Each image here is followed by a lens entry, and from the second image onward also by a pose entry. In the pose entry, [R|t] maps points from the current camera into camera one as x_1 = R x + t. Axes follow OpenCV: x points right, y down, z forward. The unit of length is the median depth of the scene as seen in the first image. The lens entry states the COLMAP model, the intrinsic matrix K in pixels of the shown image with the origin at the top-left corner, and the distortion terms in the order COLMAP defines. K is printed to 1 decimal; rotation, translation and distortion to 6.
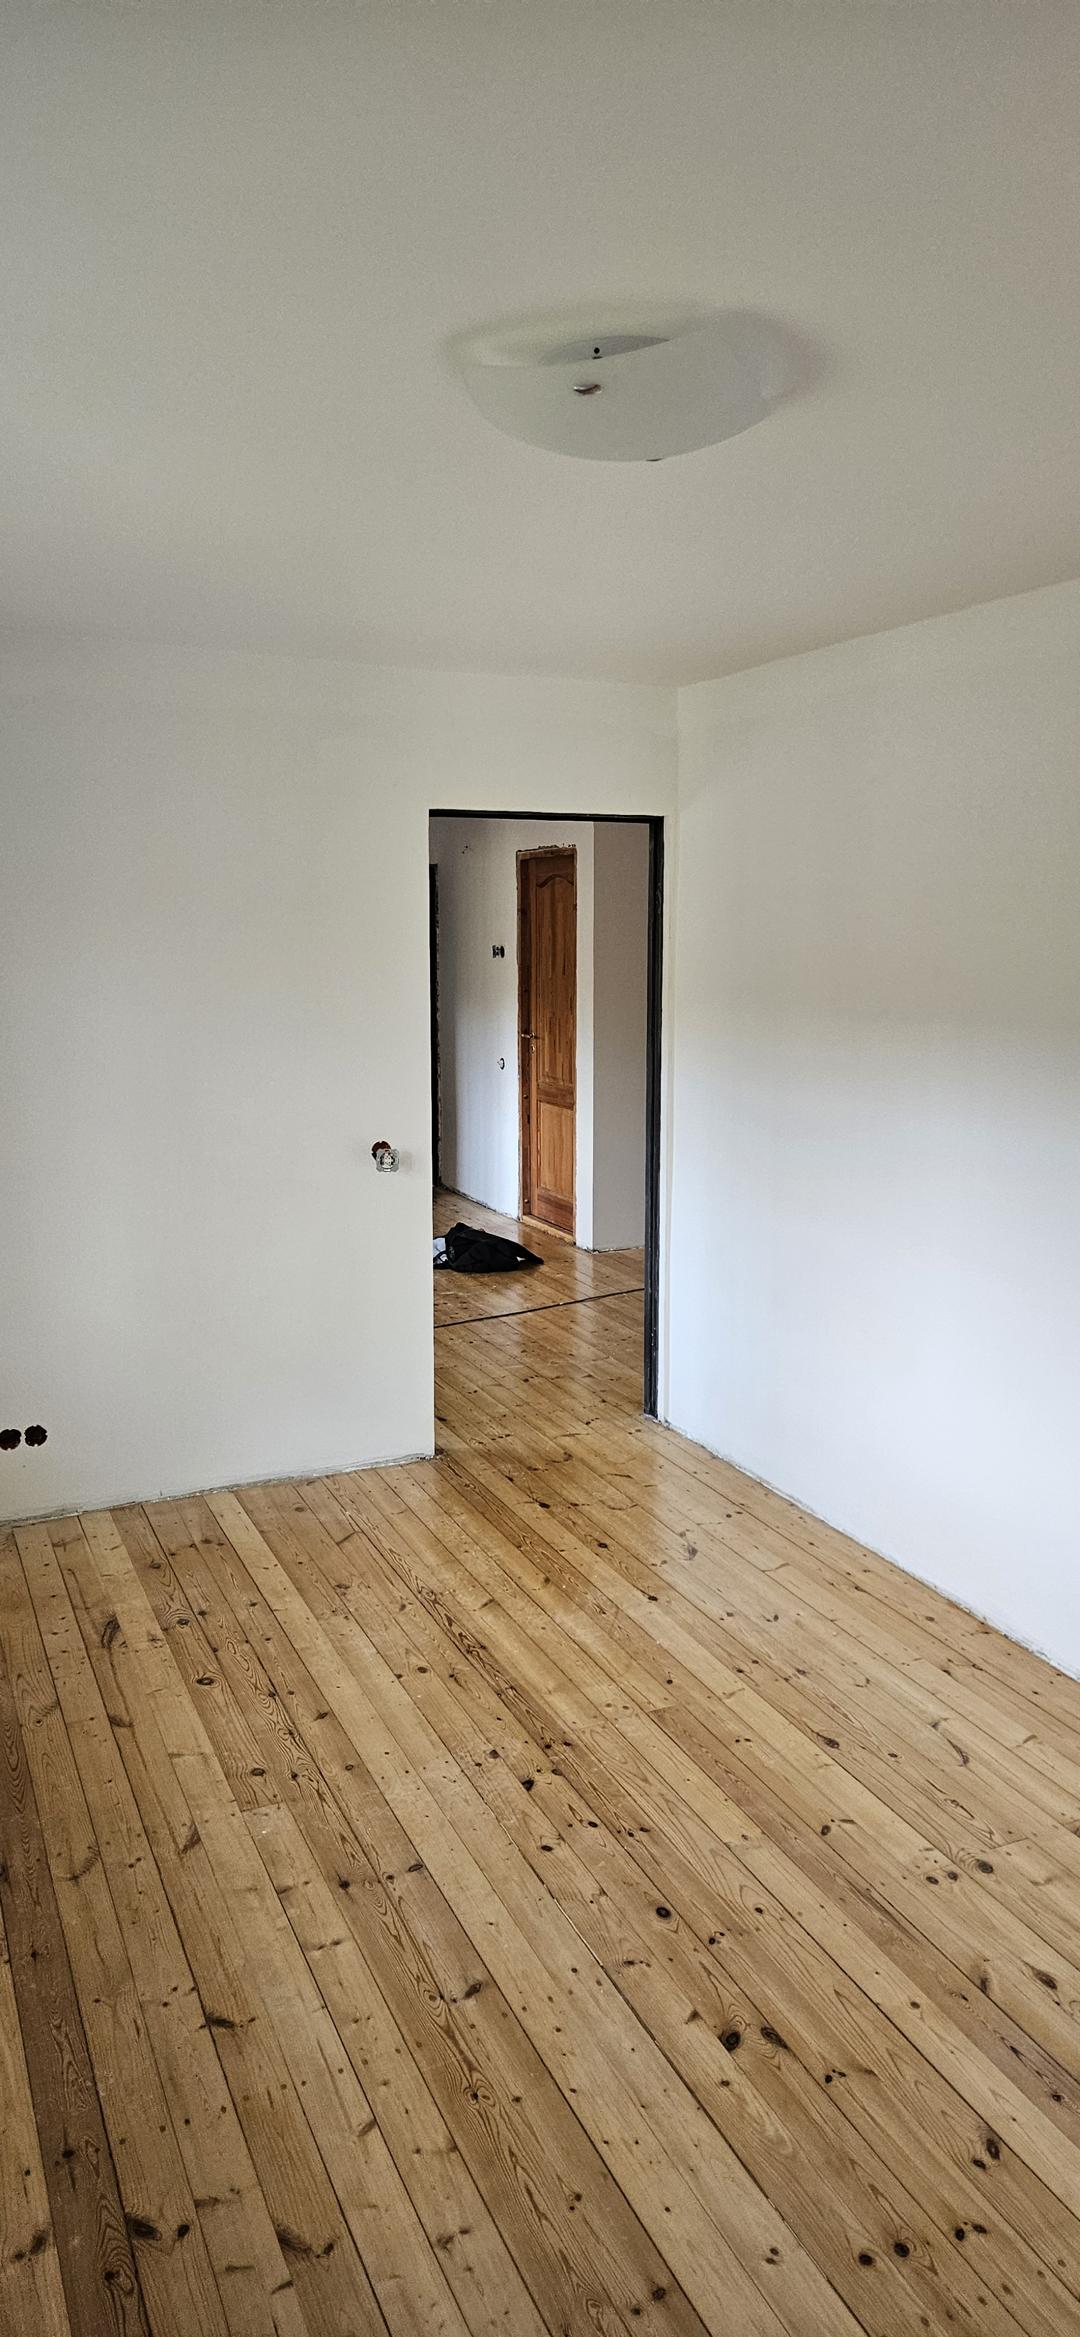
lens RADIAL K [[1538.2, 0, 552.0], [0, 1538.2, 1131.4], [0, 0, 1]] dist [0.069131, -0.064189]
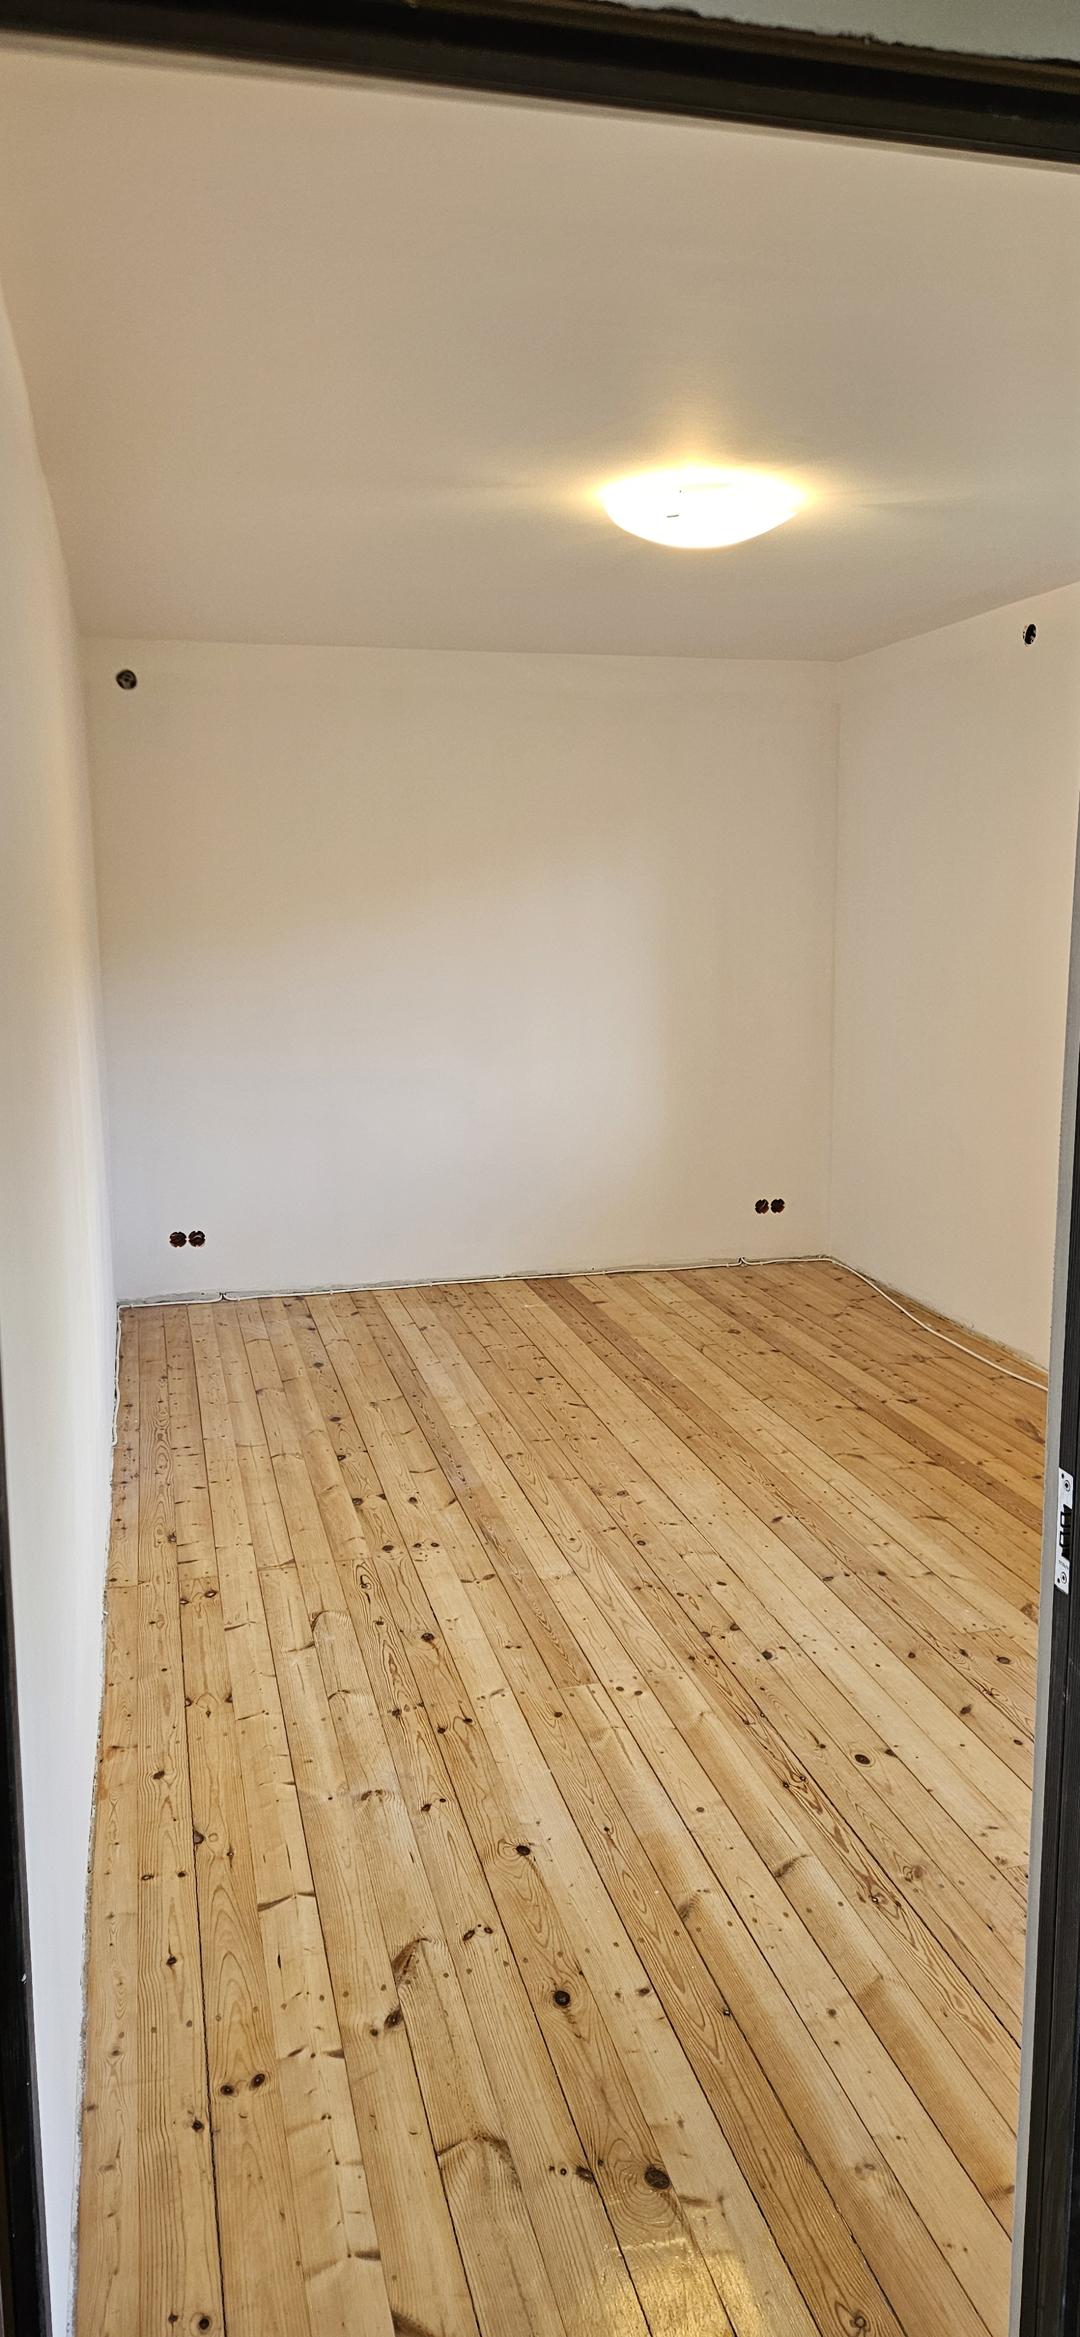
lens RADIAL K [[1538.2, 0, 552.0], [0, 1538.2, 1131.4], [0, 0, 1]] dist [0.069131, -0.064189]
pose [[-0.986776, -0.017313, 0.161166, -0.048839], [0.029237, 0.958962, 0.282024, -0.178448], [-0.159434, 0.283007, -0.945774, 1.639433]]
